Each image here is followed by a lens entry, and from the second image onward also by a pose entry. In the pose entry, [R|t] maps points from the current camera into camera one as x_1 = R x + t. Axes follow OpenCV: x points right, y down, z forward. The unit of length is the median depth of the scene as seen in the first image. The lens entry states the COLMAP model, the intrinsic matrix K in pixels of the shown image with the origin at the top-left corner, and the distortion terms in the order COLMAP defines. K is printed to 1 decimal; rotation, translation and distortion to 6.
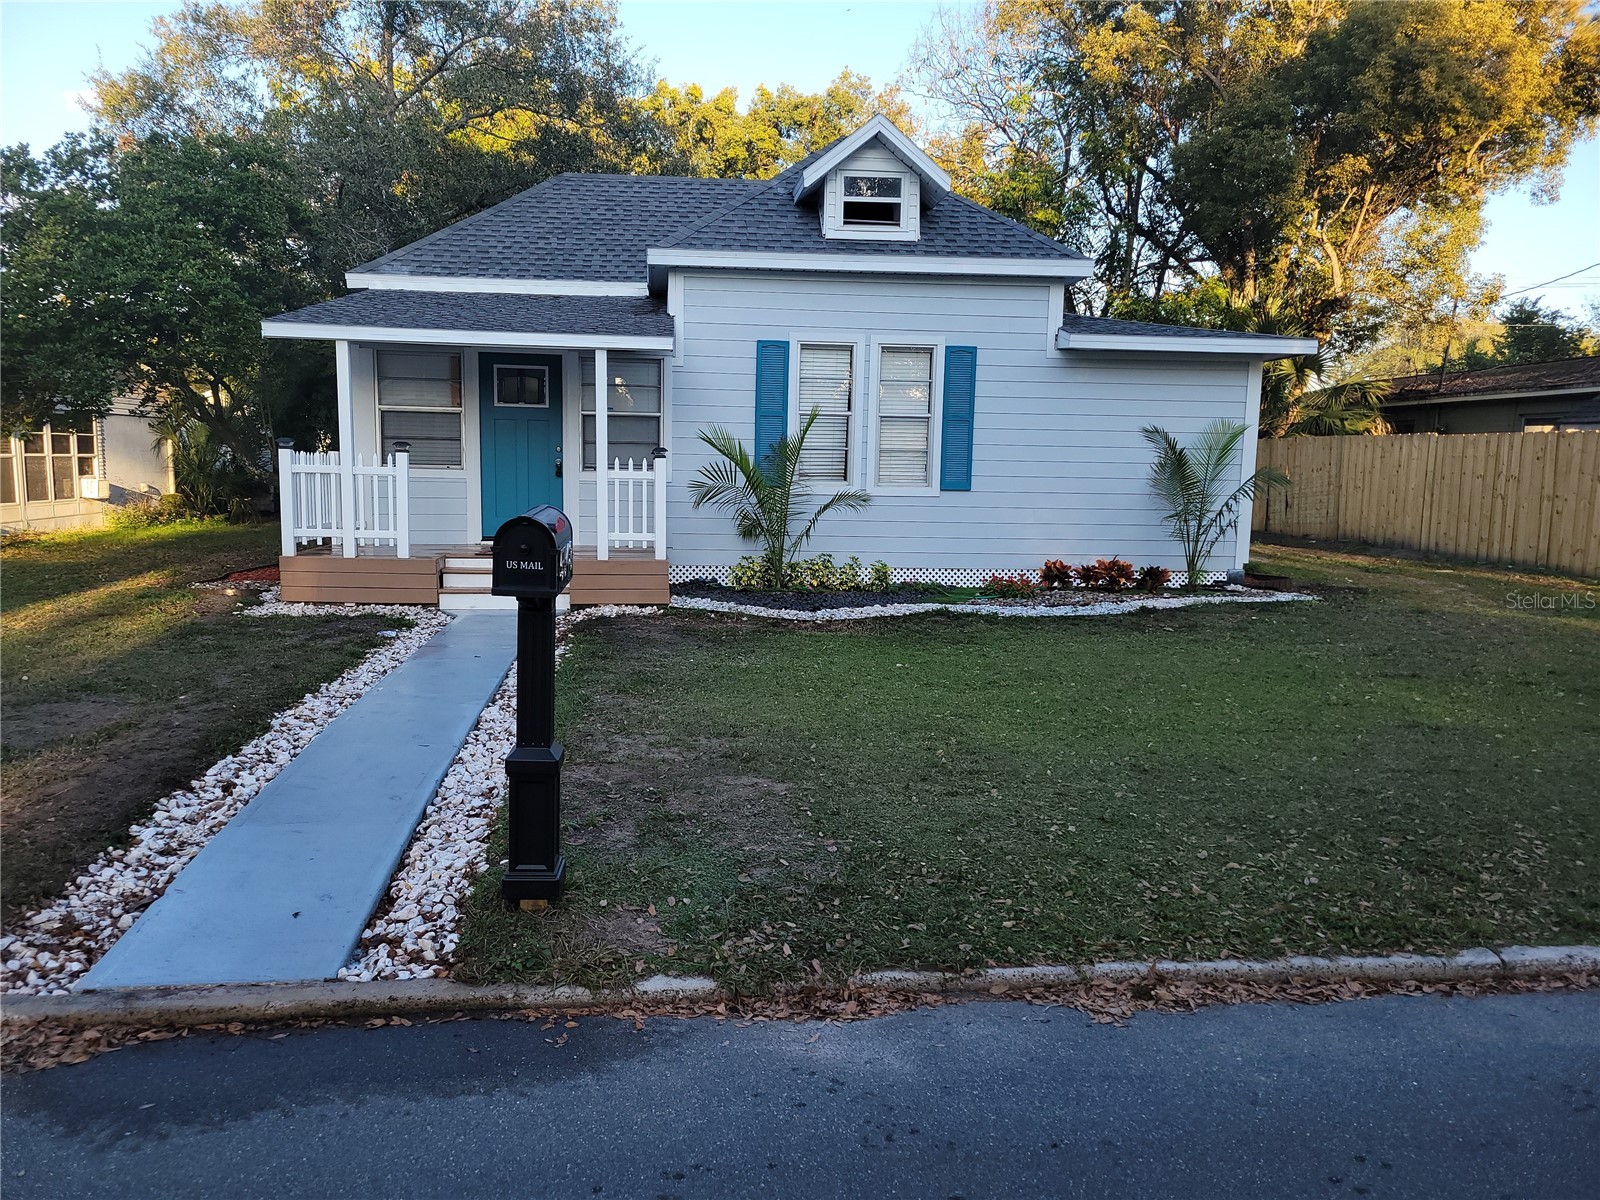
lens RADIAL K [[1213.4, 0, 777.3], [0, 1213.4, 626.5], [0, 0, 1]] dist [0.070127, -0.055329]
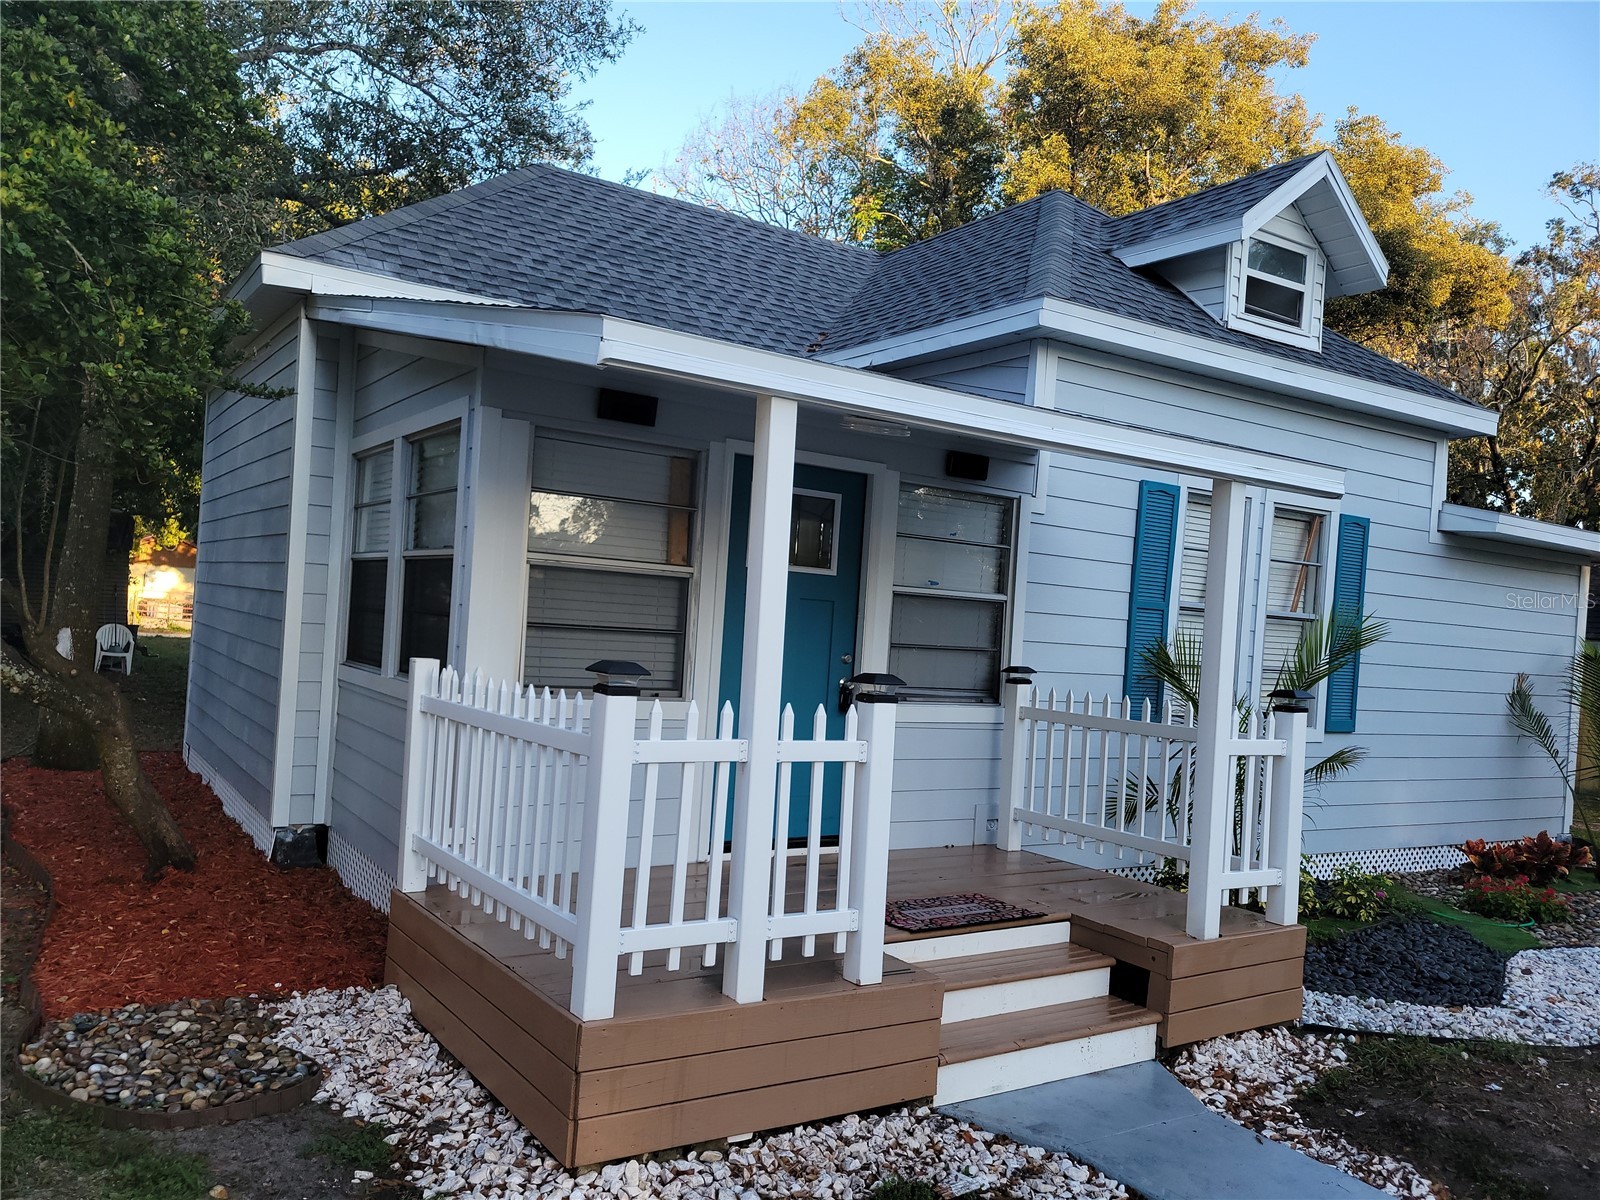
lens RADIAL K [[1235.0, 0, 813.3], [0, 1235.0, 613.1], [0, 0, 1]] dist [0.069746, -0.054224]
pose [[0.872275, 0.041373, 0.487262, -0.441745], [0.017510, 0.993133, -0.115672, -0.107908], [-0.488701, 0.109430, 0.865561, 0.580164]]
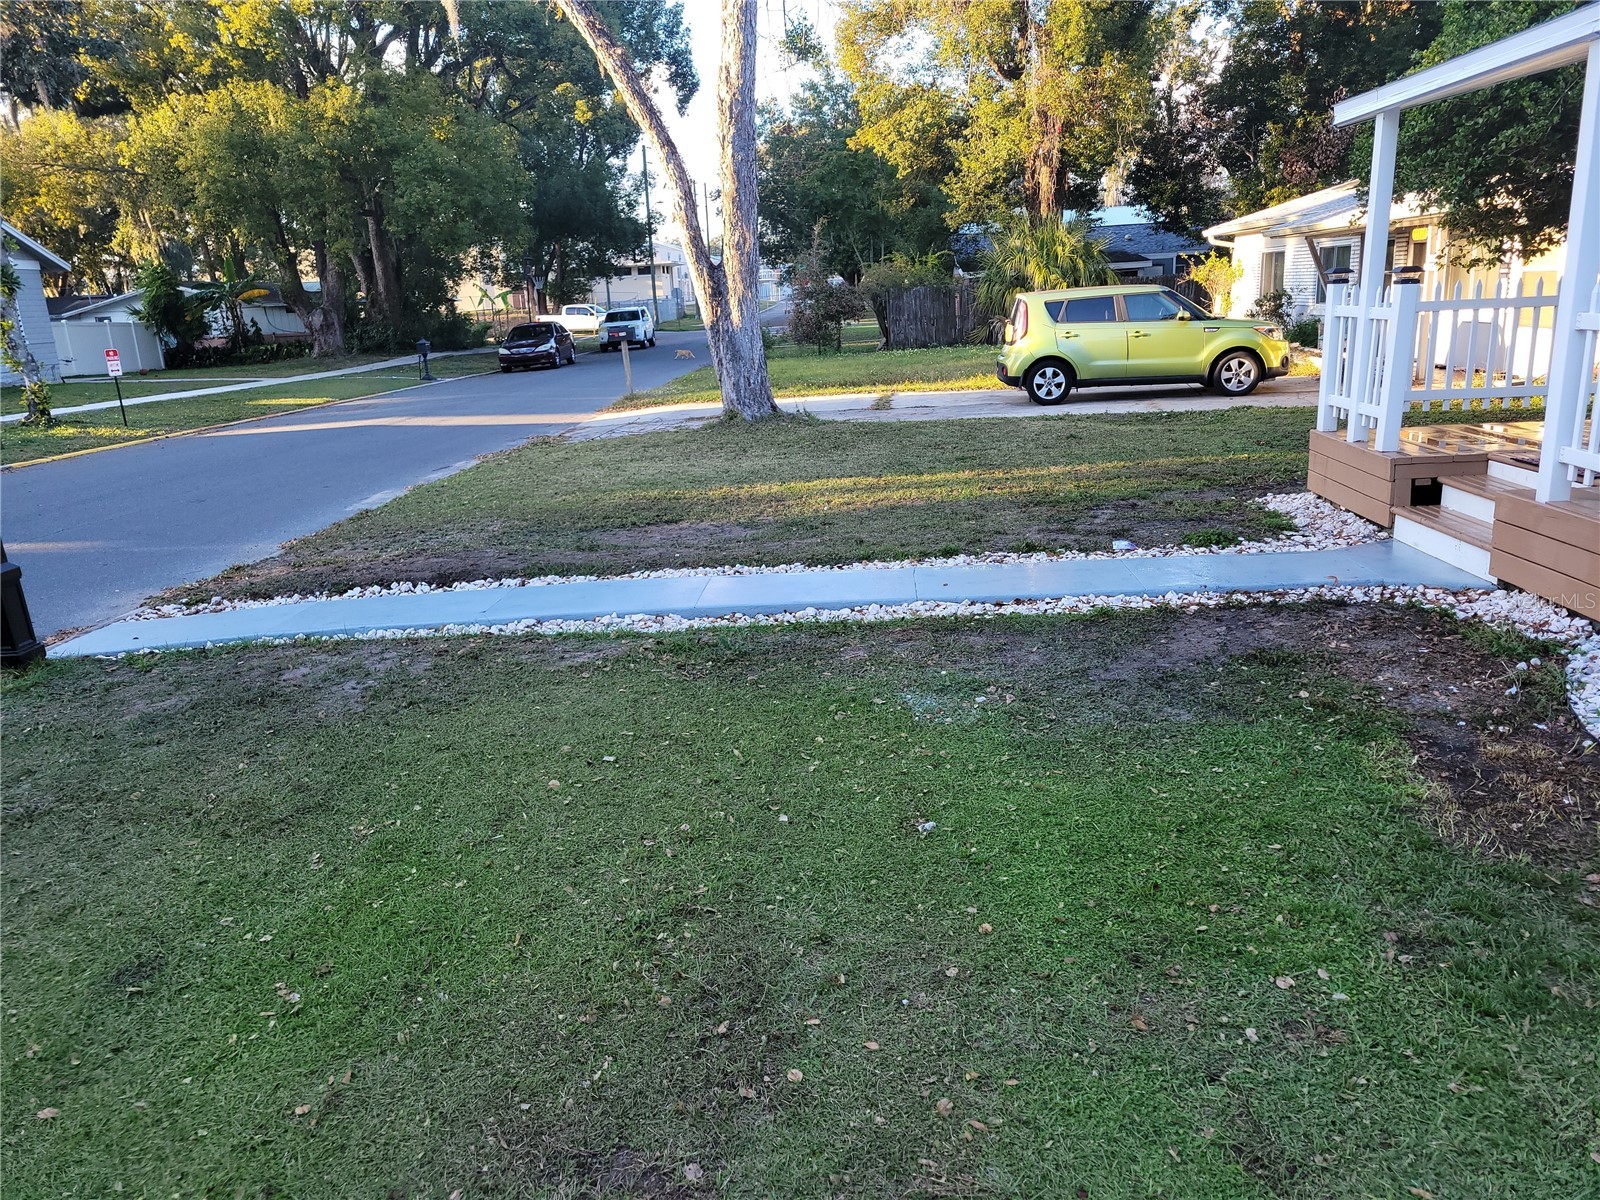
lens RADIAL K [[1213.1, 0, 790.4], [0, 1213.1, 627.6], [0, 0, 1]] dist [0.071462, -0.057095]
pose [[-0.135360, 0.265003, -0.954699, 0.340072], [-0.082500, 0.957207, 0.277396, -0.106206], [0.987356, 0.116311, -0.107704, 0.667473]]
